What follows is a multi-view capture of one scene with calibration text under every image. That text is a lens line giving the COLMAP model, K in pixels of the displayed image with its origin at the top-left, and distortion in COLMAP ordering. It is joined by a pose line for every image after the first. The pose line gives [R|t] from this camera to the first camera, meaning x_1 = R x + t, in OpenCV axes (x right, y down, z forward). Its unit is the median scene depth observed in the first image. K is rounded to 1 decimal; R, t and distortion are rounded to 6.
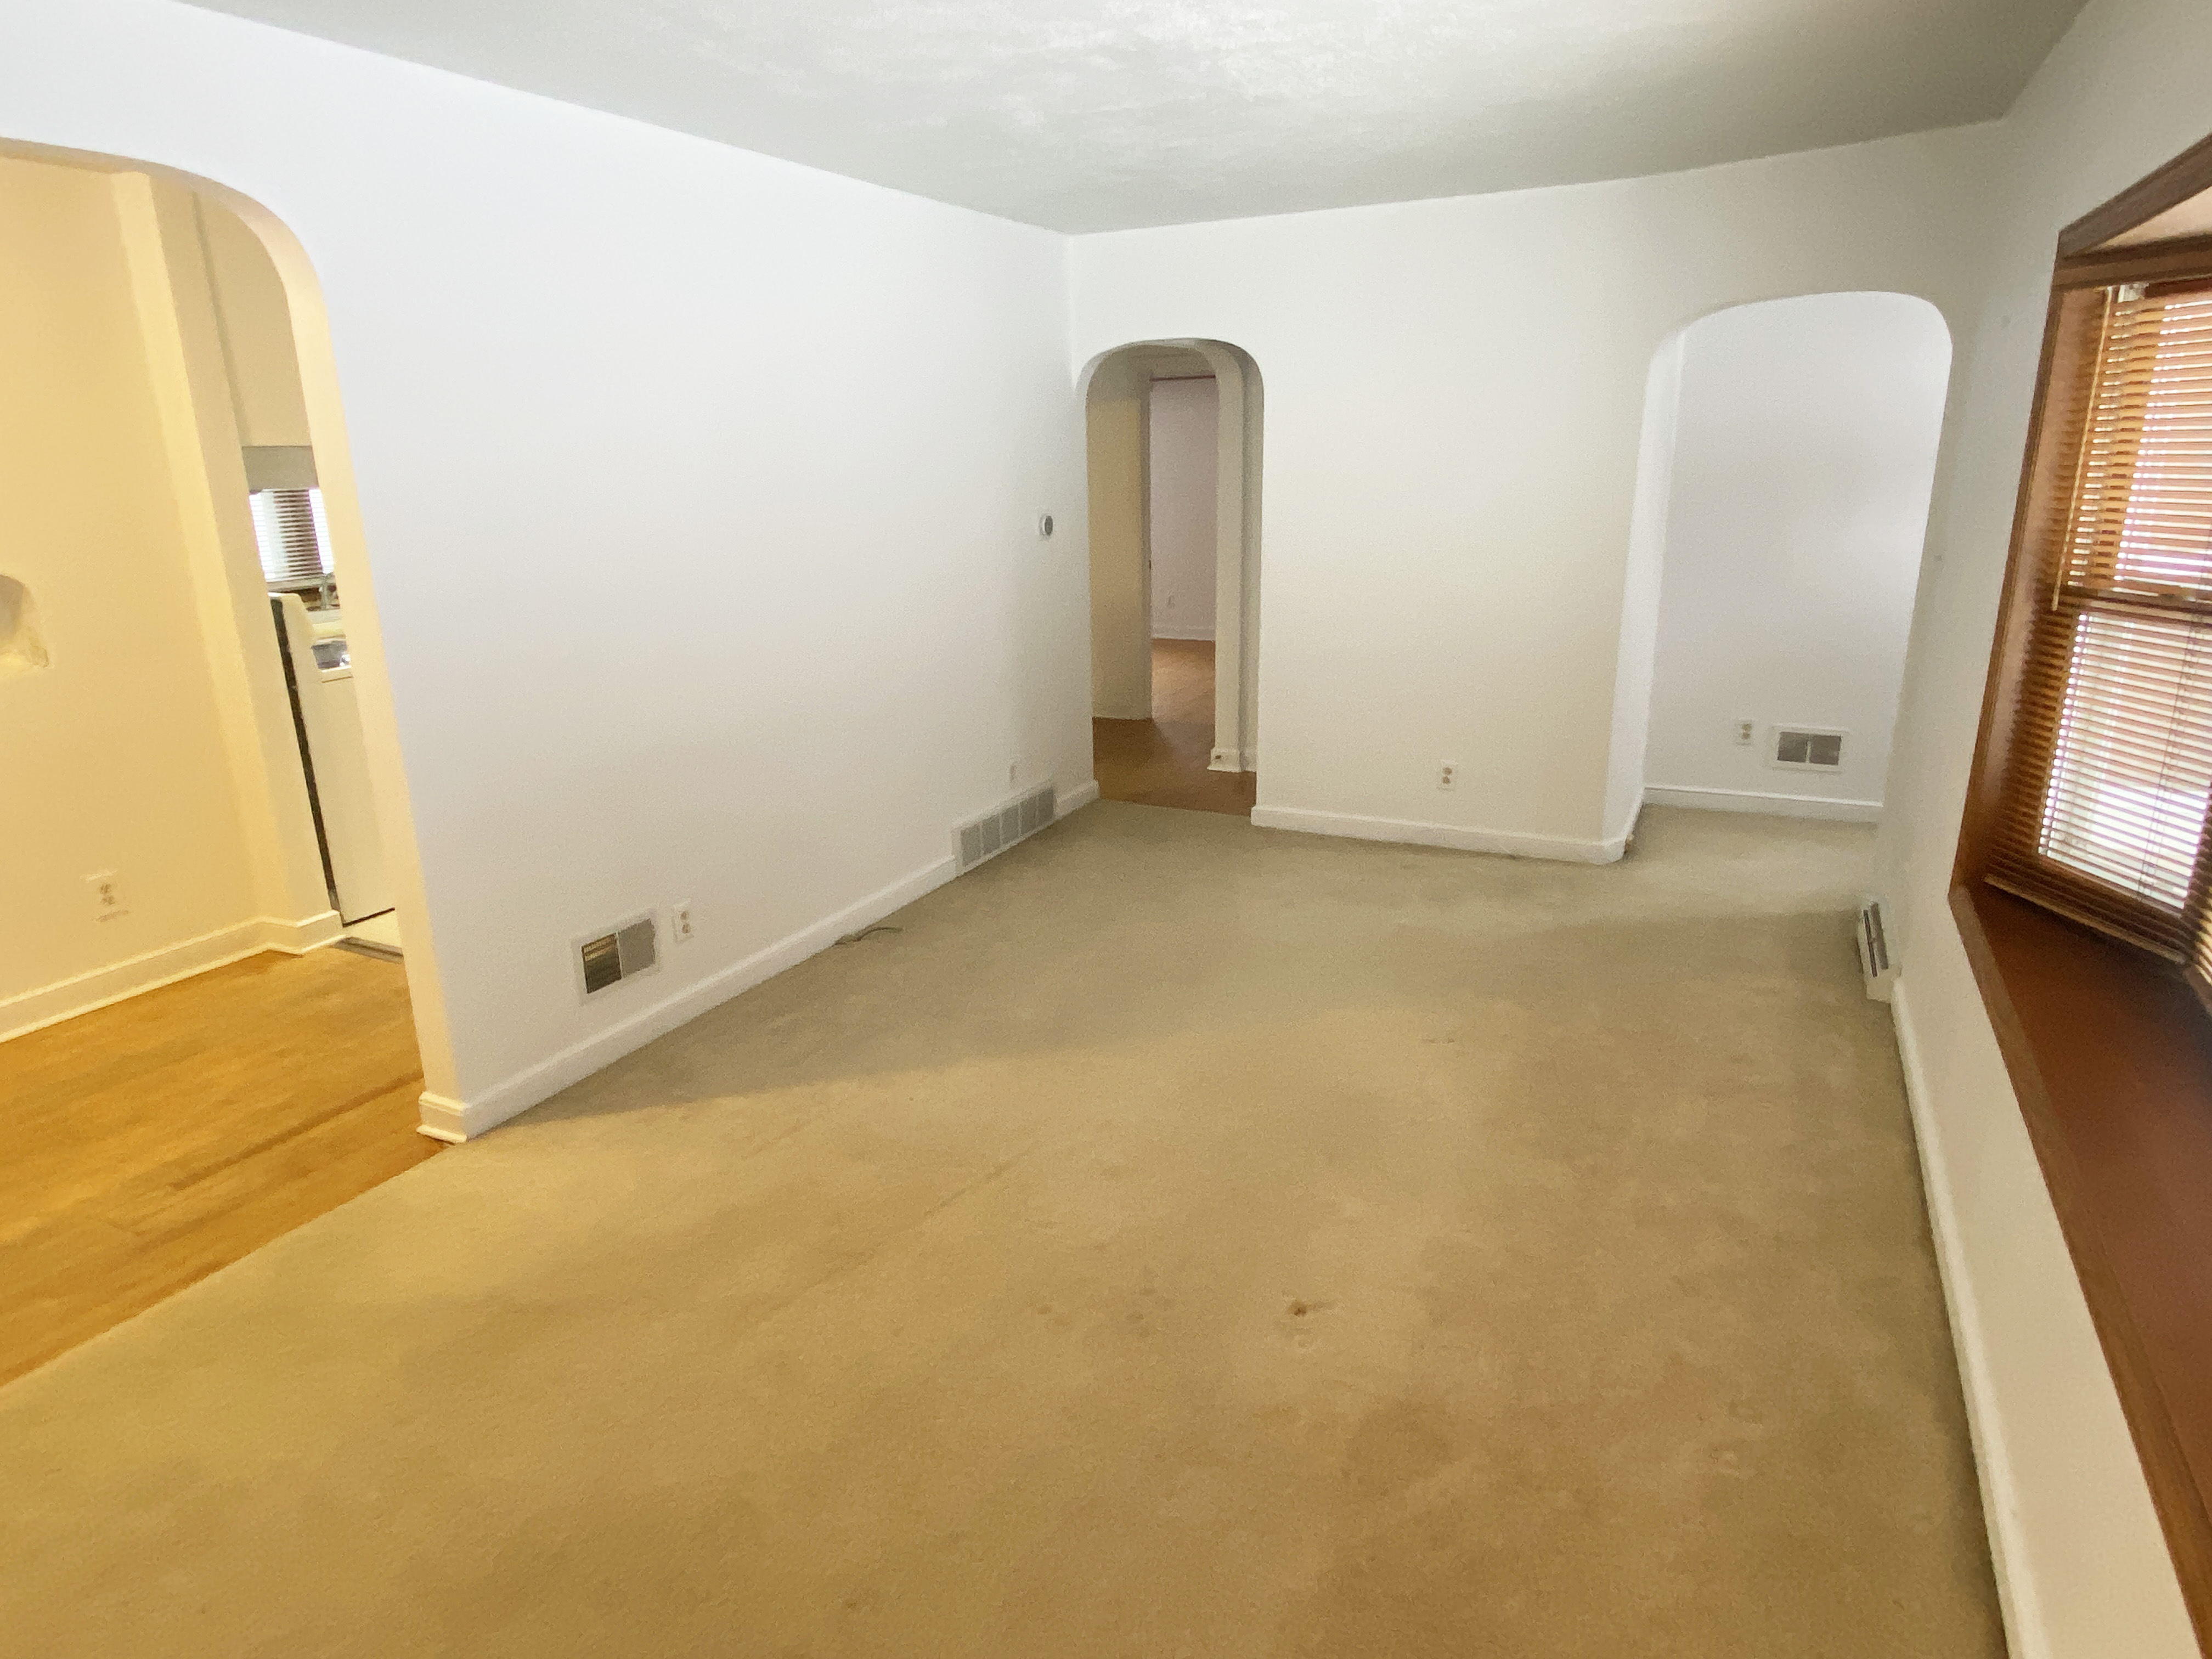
lens RADIAL K [[1302.6, 0, 1099.6], [0, 1302.6, 821.2], [0, 0, 1]] dist [0.070975, -0.073553]
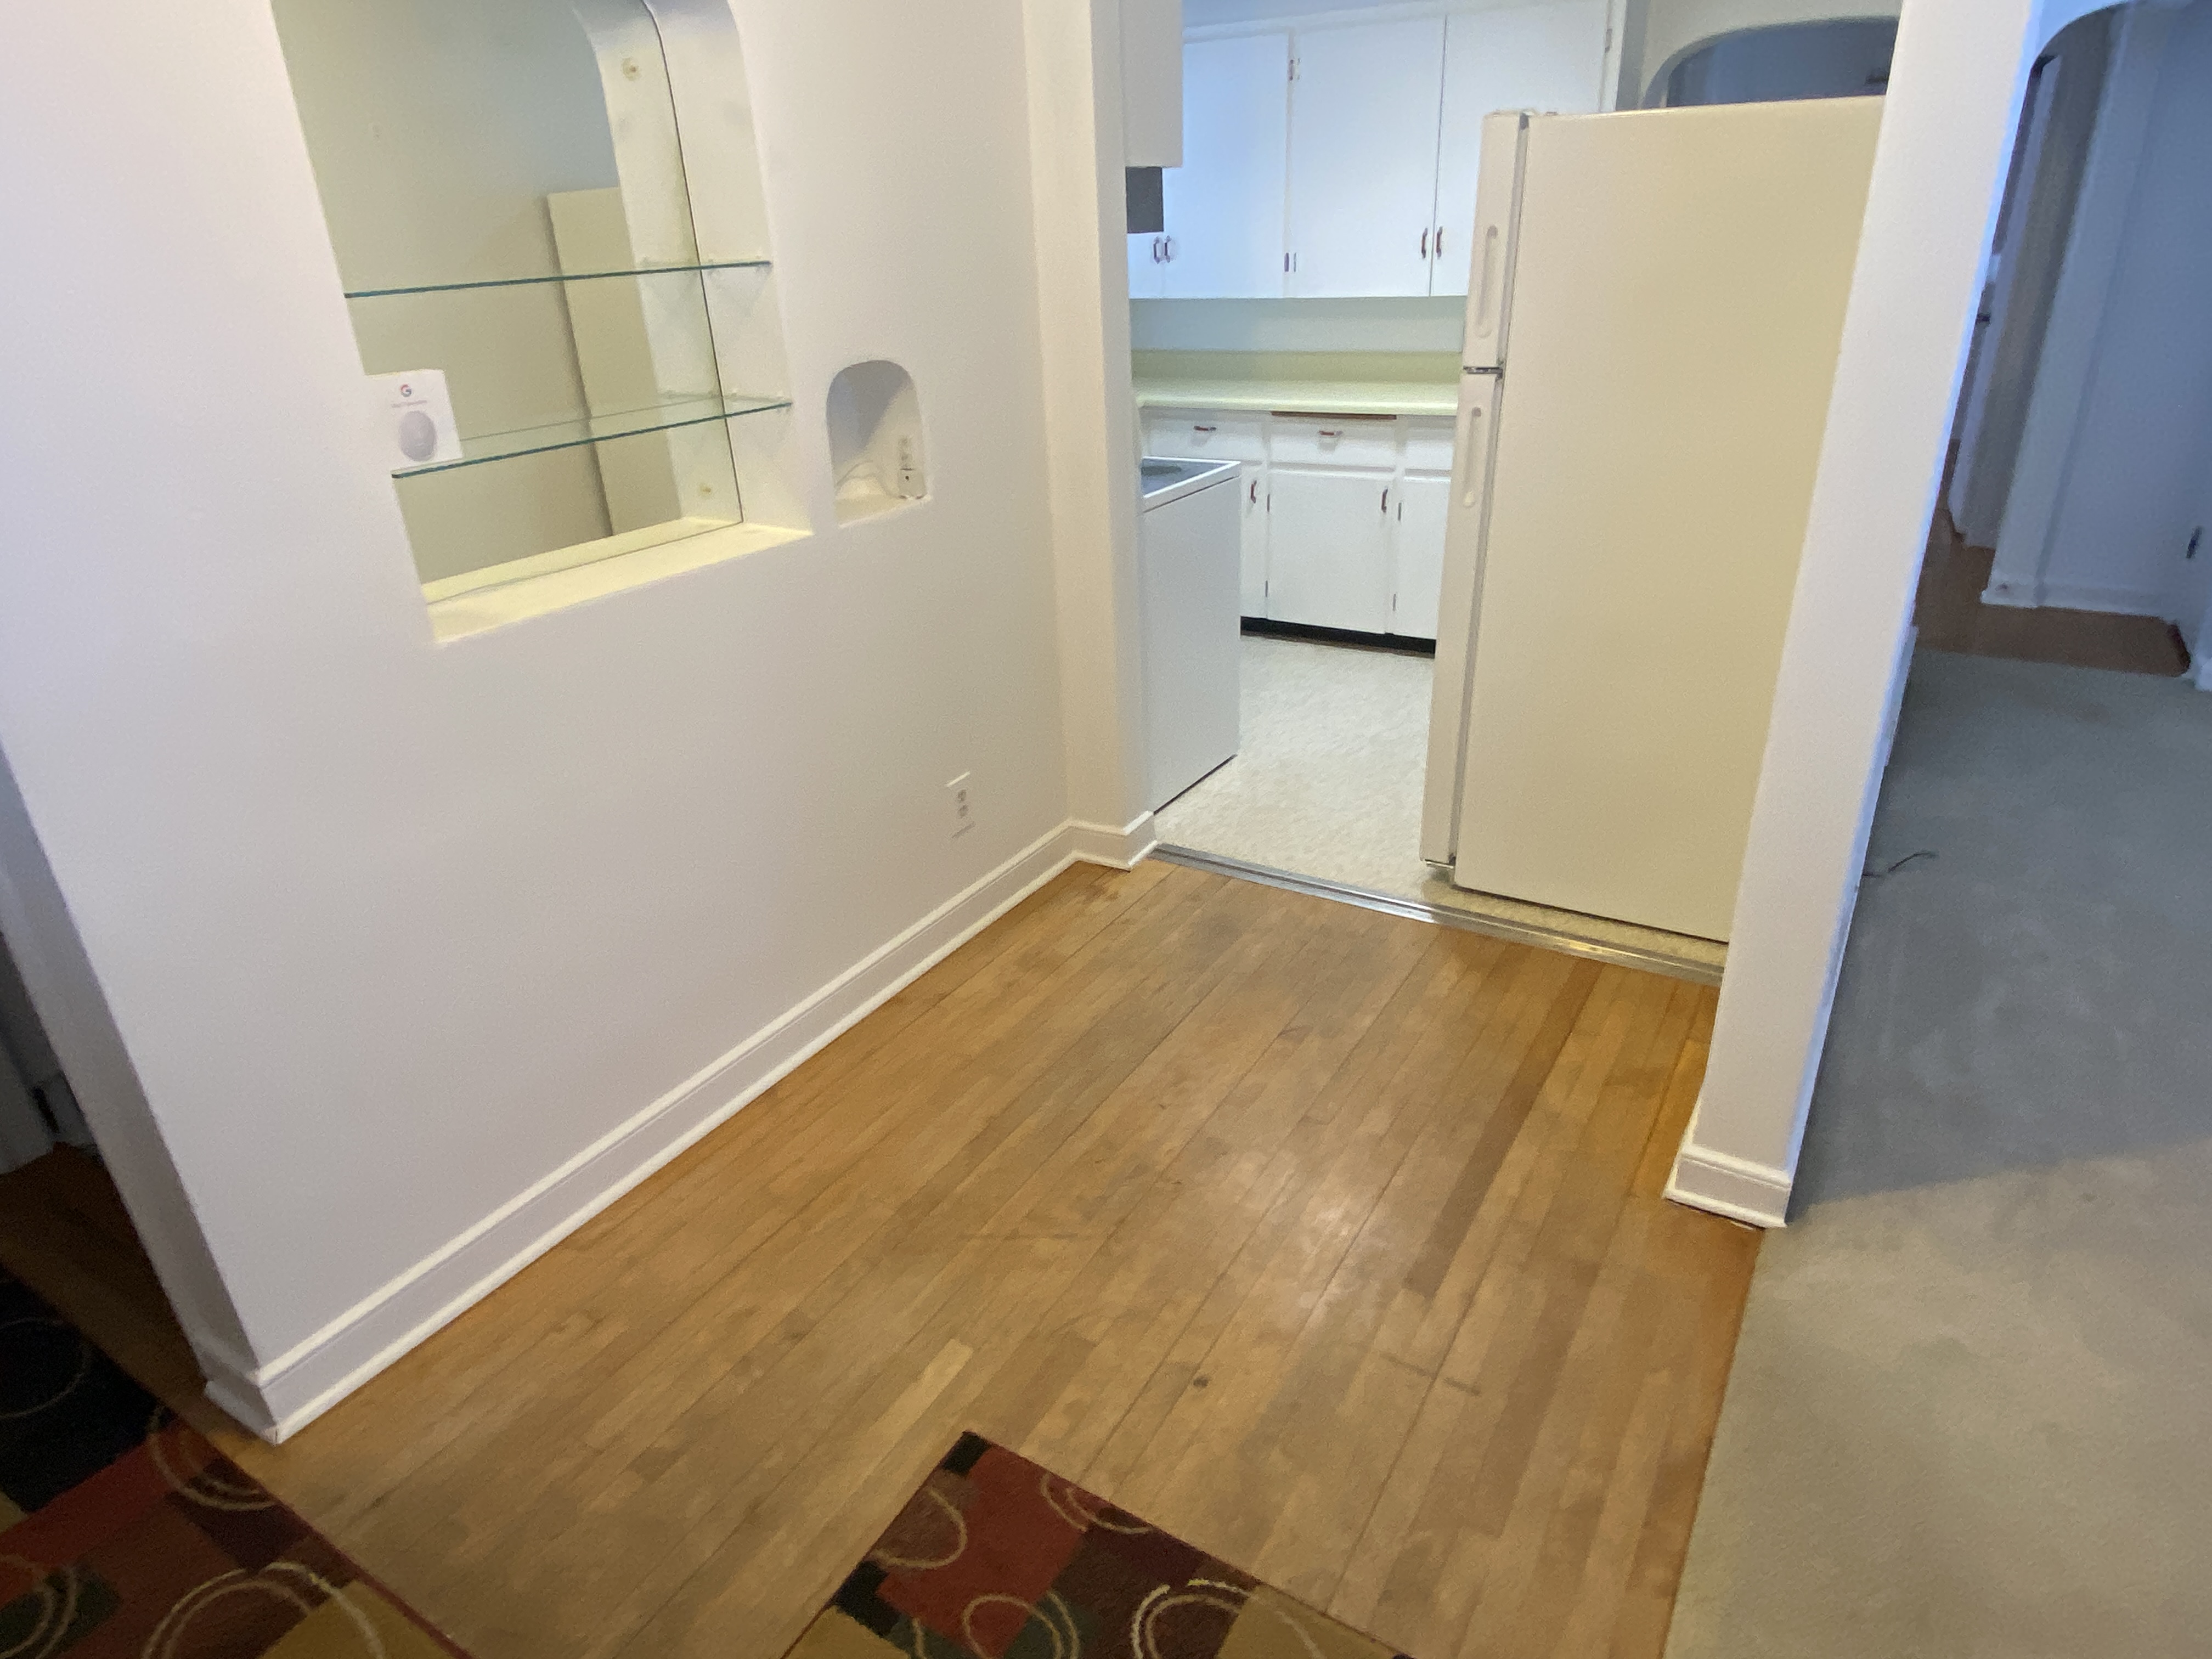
lens RADIAL K [[1302.6, 0, 1099.6], [0, 1302.6, 821.2], [0, 0, 1]] dist [0.070975, -0.073553]
pose [[0.996368, 0.015564, -0.083719, -0.560214], [-0.002735, 0.988497, 0.151216, -0.044489], [0.085109, -0.150437, 0.984949, 0.244954]]
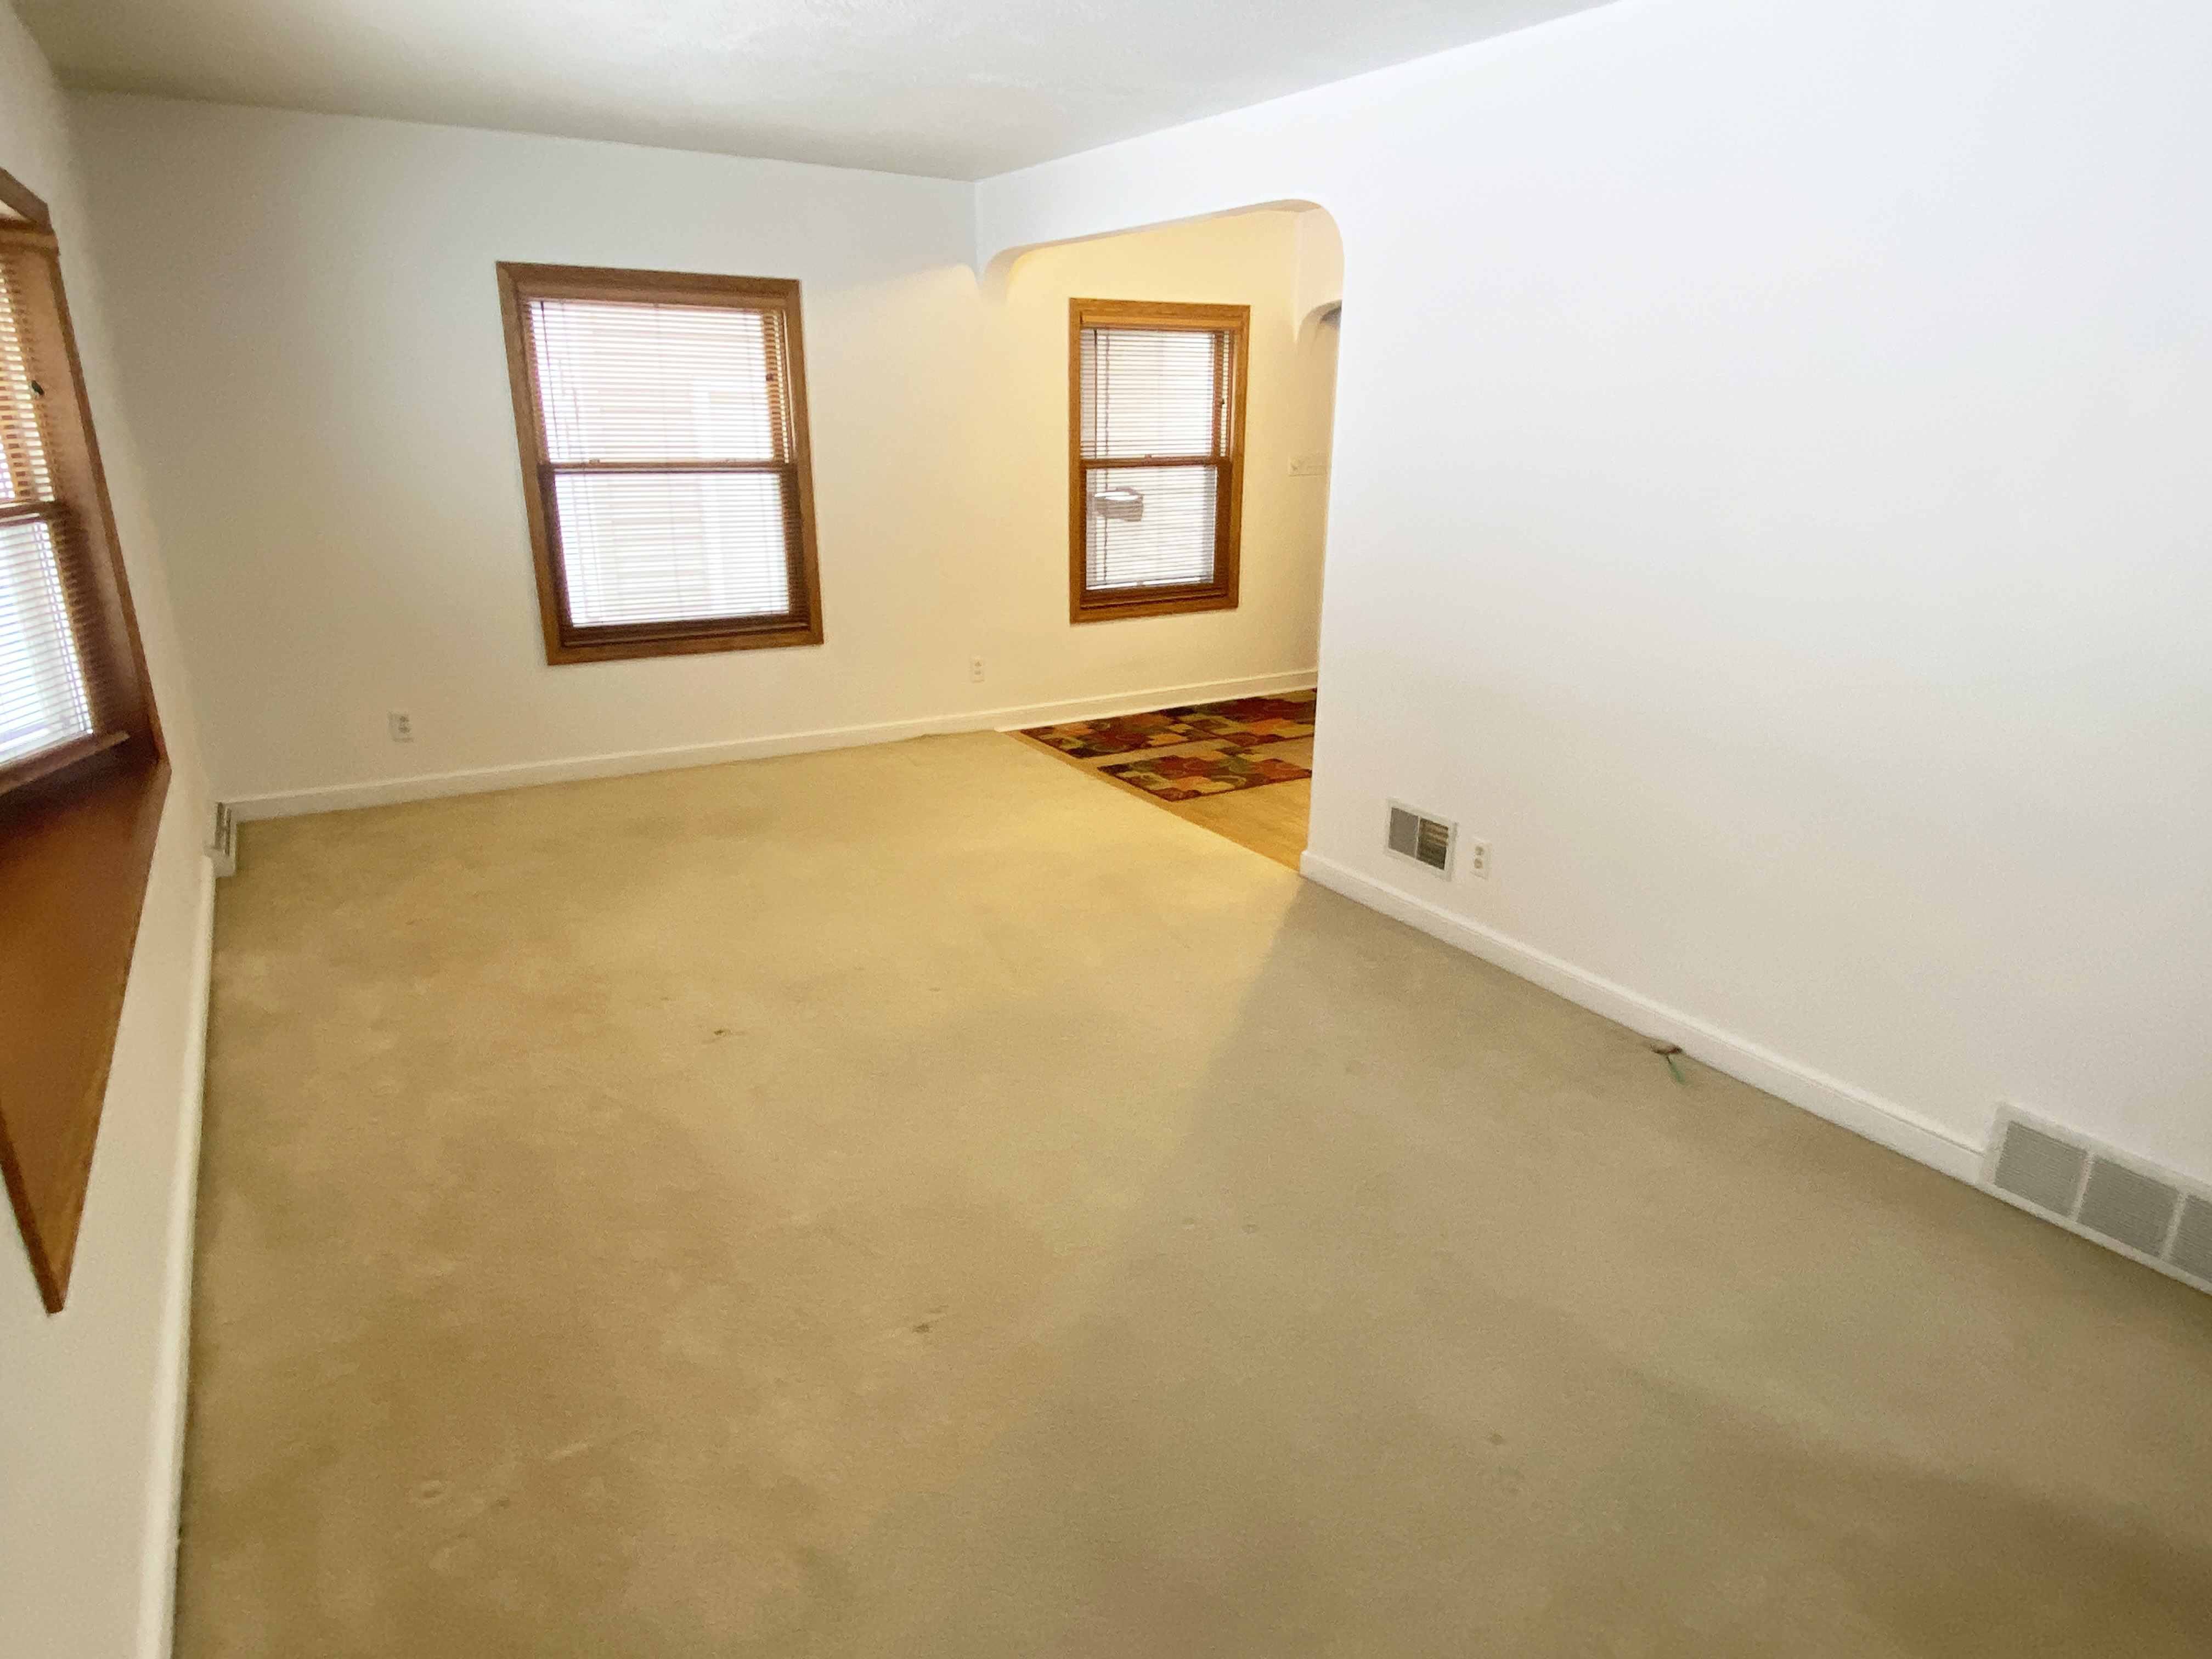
lens RADIAL K [[1302.6, 0, 1099.6], [0, 1302.6, 821.2], [0, 0, 1]] dist [0.070975, -0.073553]
pose [[-0.523836, 0.280818, -0.804200, 0.535236], [-0.228918, 0.862957, 0.450447, -0.281054], [0.820483, 0.420056, -0.387764, 0.972275]]
